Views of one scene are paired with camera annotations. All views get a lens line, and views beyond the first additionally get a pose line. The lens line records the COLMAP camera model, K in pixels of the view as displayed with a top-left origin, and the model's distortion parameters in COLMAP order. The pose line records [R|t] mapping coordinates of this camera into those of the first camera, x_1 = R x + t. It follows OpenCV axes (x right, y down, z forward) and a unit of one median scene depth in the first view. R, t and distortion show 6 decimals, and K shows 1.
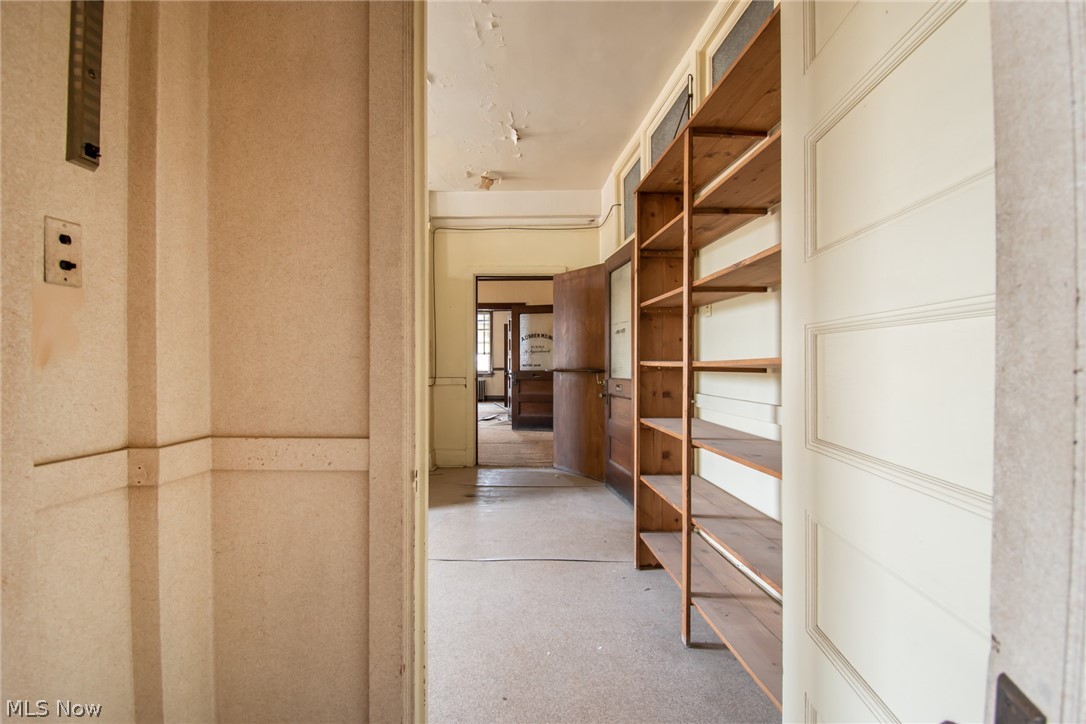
lens RADIAL K [[516.1, 0, 543.0], [0, 516.1, 362.0], [0, 0, 1]] dist [0.011910, -0.021463]
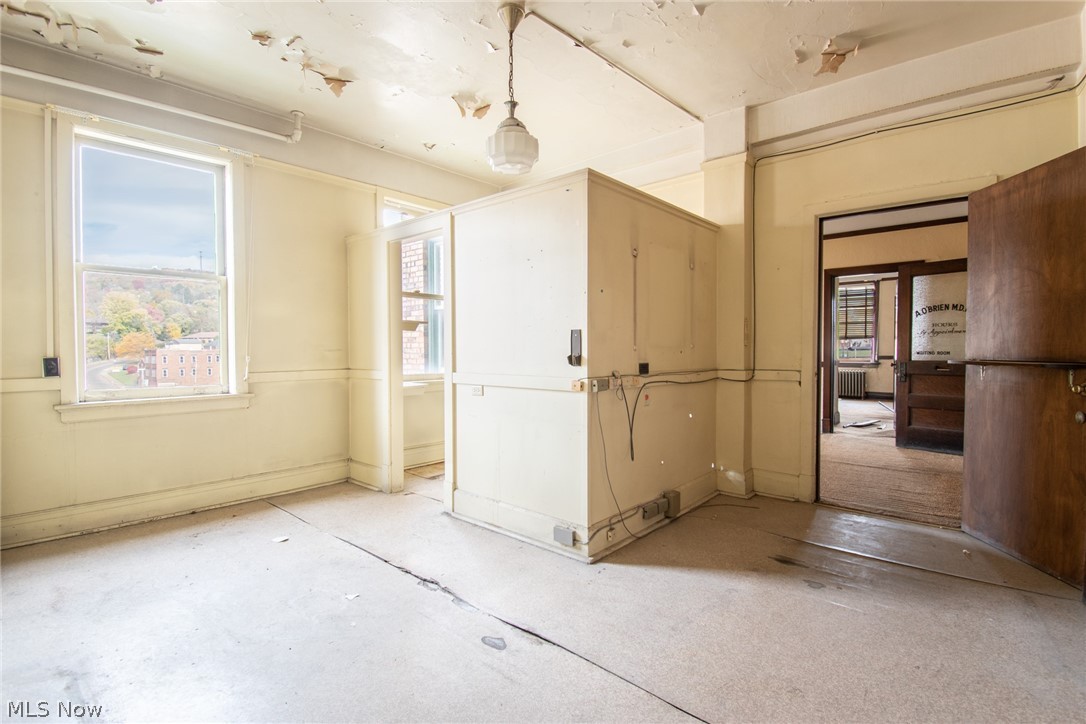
lens RADIAL K [[516.1, 0, 543.0], [0, 516.1, 362.0], [0, 0, 1]] dist [0.011910, -0.021463]
pose [[0.769921, 0.017132, -0.637909, 0.023282], [-0.000116, 0.999643, 0.026707, 0.000801], [0.638139, -0.020488, 0.769648, 0.260441]]
